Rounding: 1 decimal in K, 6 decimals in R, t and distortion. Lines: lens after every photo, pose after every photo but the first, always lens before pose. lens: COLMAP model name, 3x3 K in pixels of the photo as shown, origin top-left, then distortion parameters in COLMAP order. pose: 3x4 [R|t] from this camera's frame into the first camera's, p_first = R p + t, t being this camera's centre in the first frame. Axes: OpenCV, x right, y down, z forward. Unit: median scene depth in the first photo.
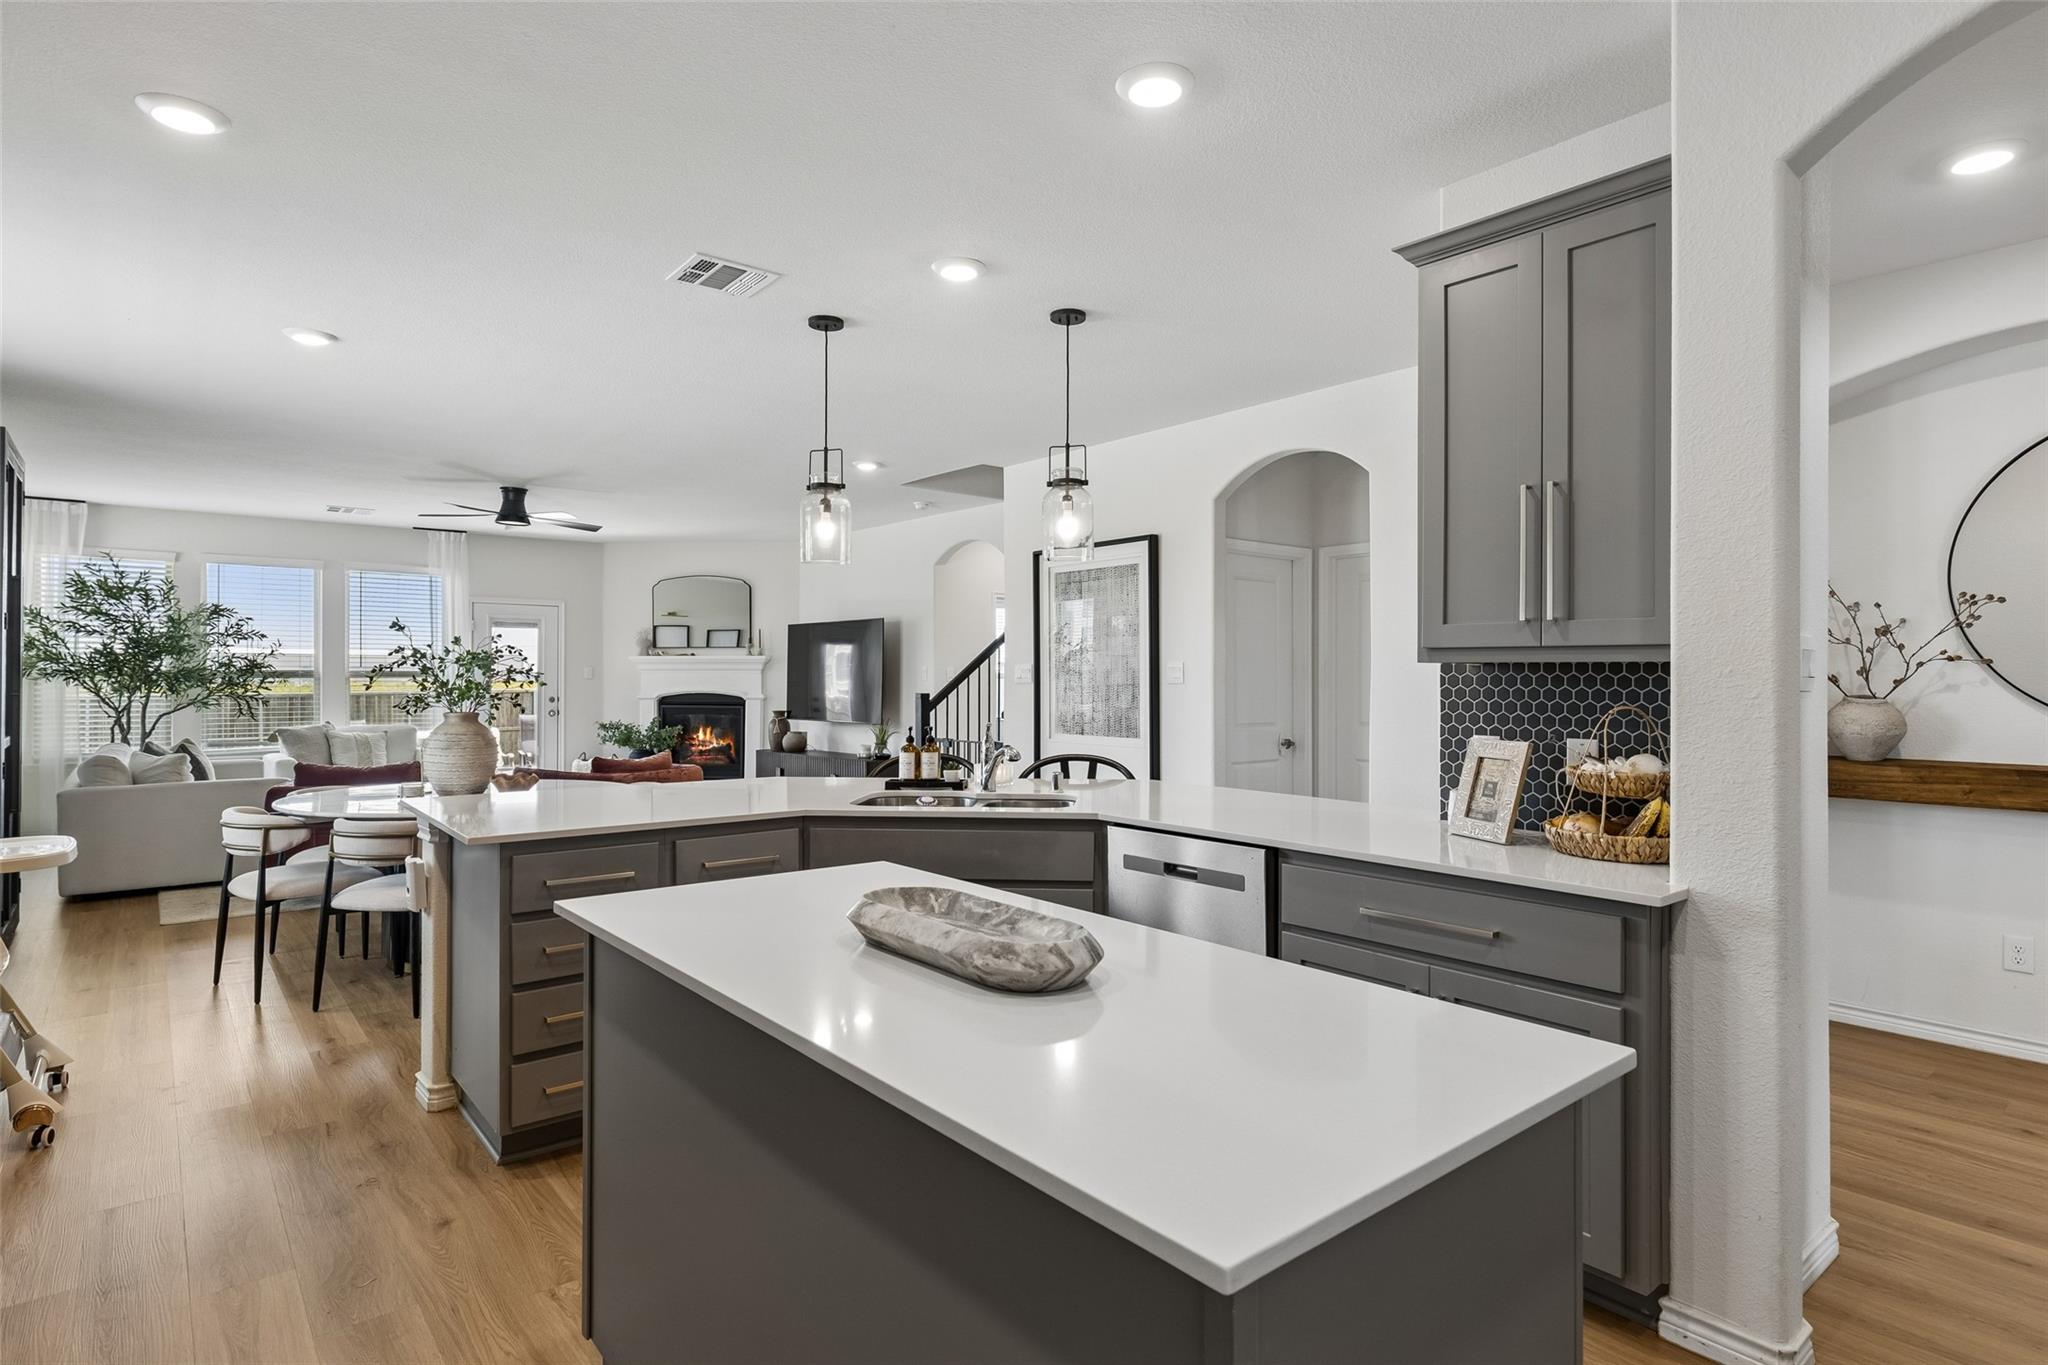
lens RADIAL K [[1079.0, 0, 1027.3], [0, 1079.0, 668.1], [0, 0, 1]] dist [0.031480, 0.000094]
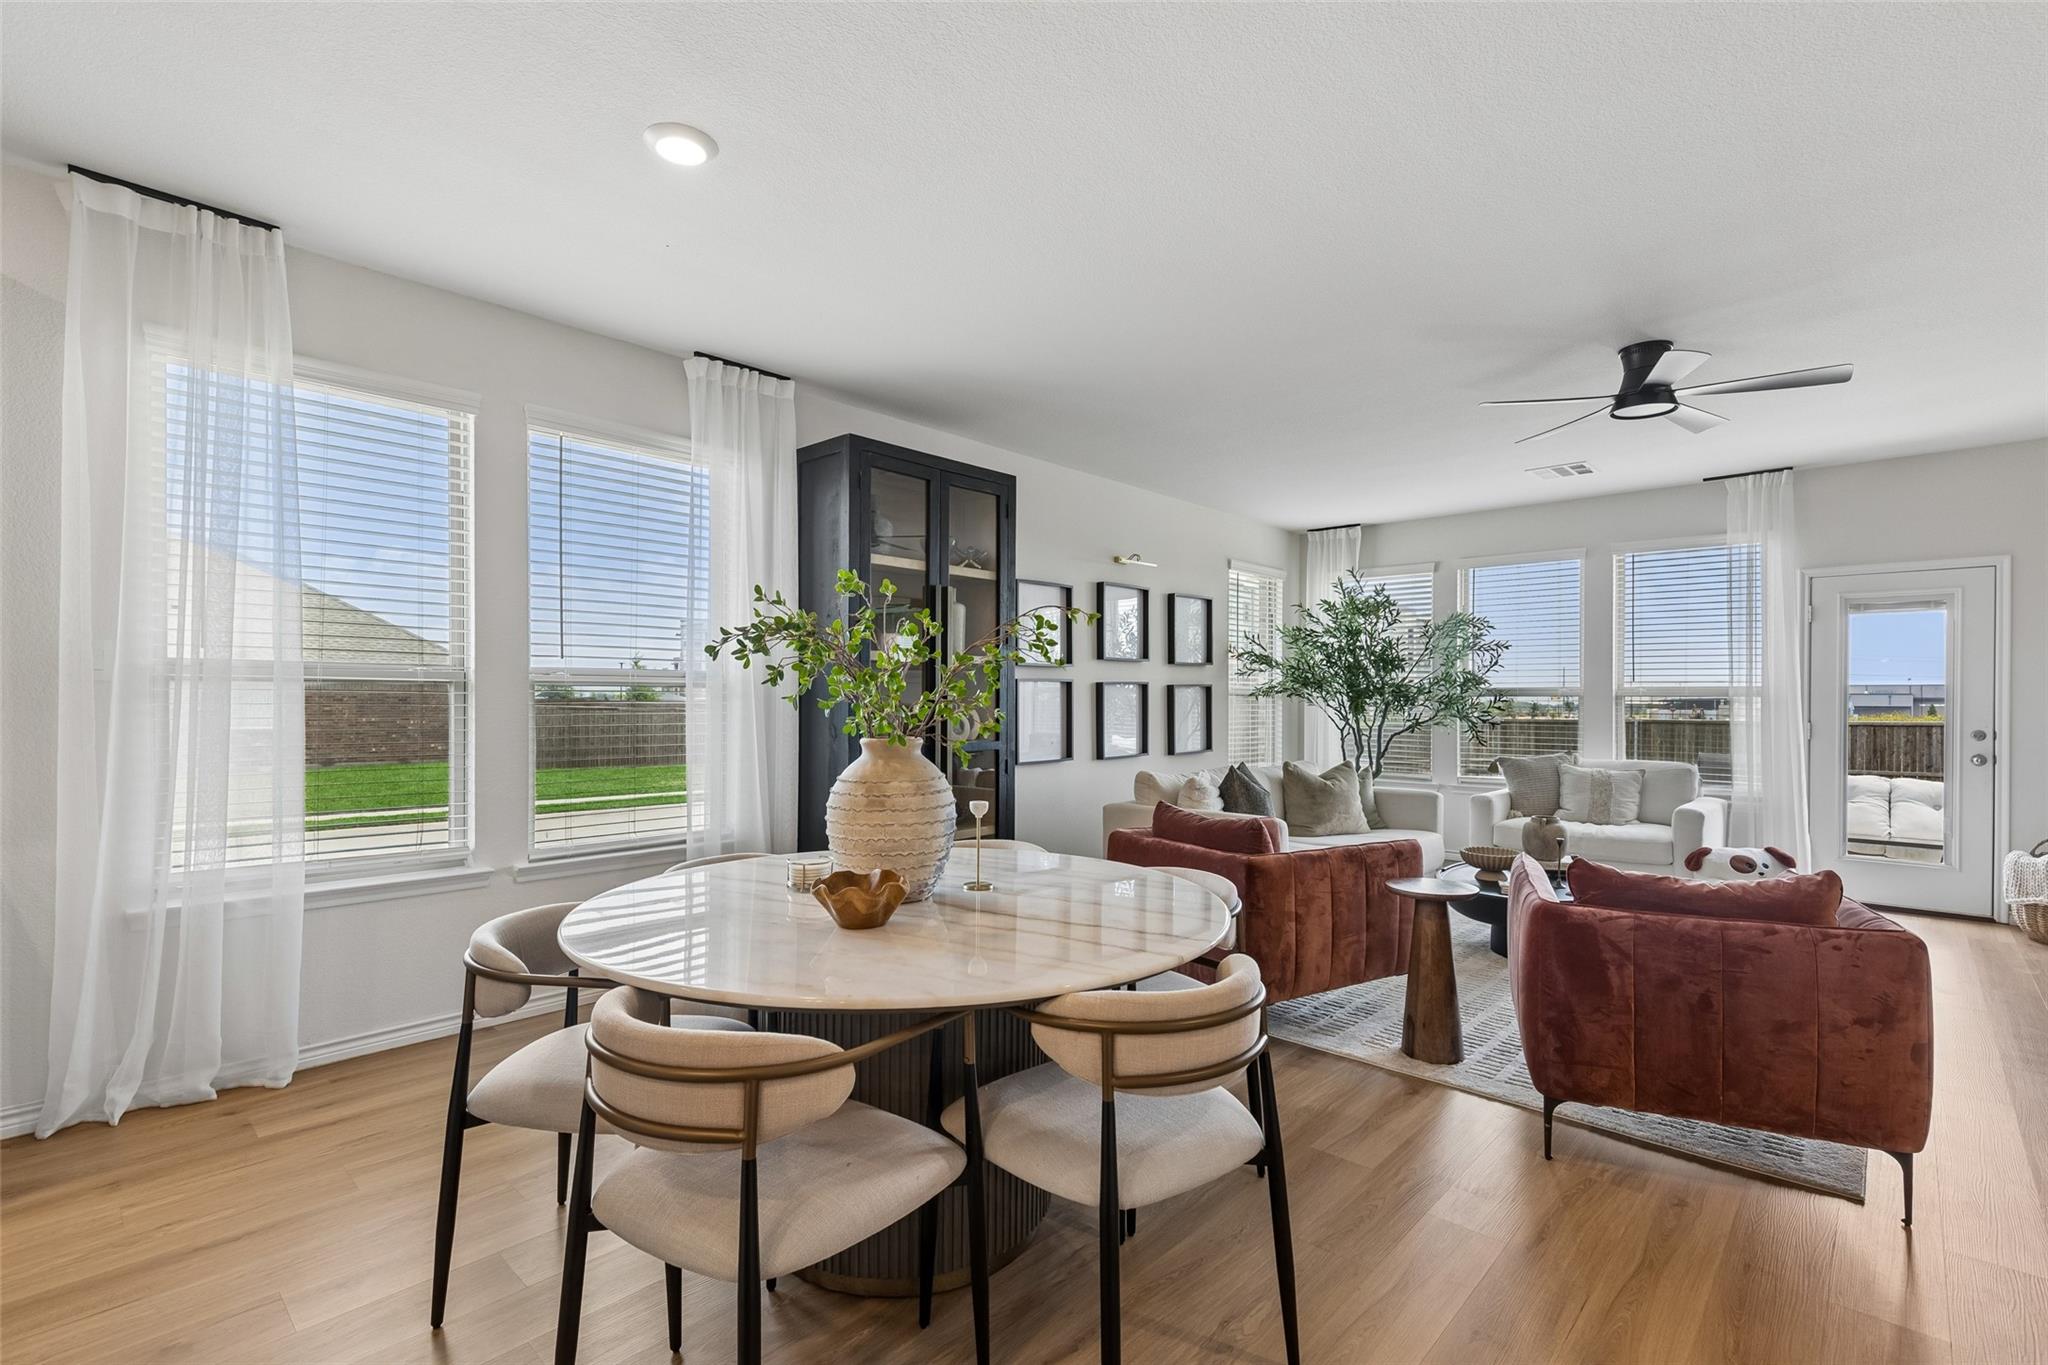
lens RADIAL K [[904.0, 0, 1055.6], [0, 904.0, 696.1], [0, 0, 1]] dist [-0.000826, -0.000900]
pose [[0.124287, -0.001836, -0.992245, -0.051688], [0.001684, 0.999997, -0.001640, 0.010658], [0.992245, -0.001467, 0.124290, 0.574888]]
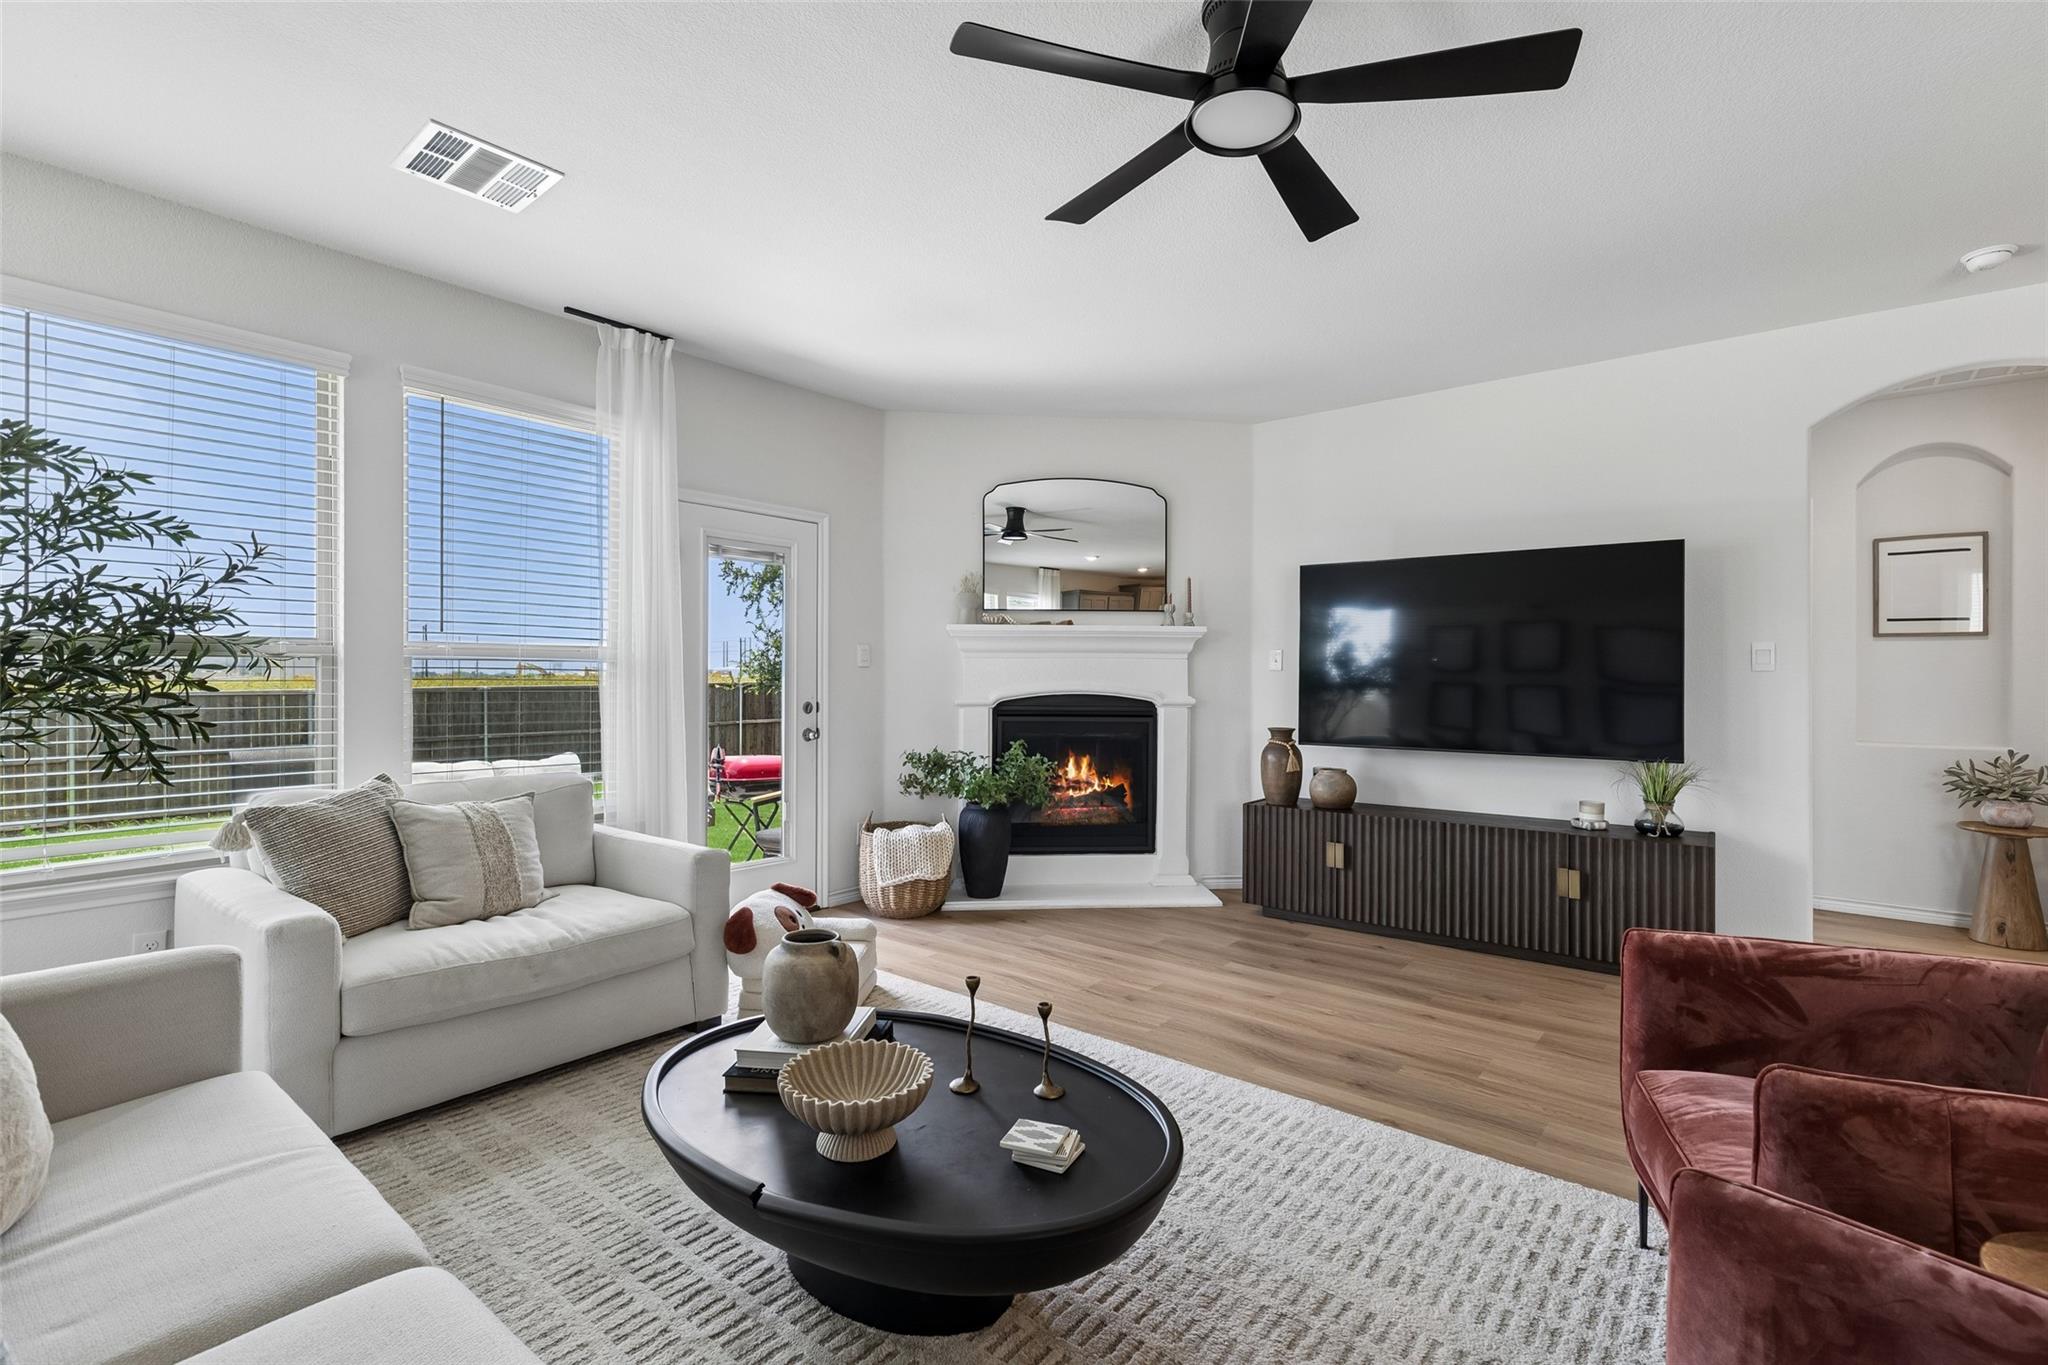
lens RADIAL K [[904.0, 0, 1055.6], [0, 904.0, 696.1], [0, 0, 1]] dist [-0.000826, -0.000900]
pose [[0.978455, -0.002304, 0.206447, -0.500288], [-0.004492, 0.999464, 0.032443, 0.011179], [-0.206411, -0.032671, 0.977920, 0.681422]]
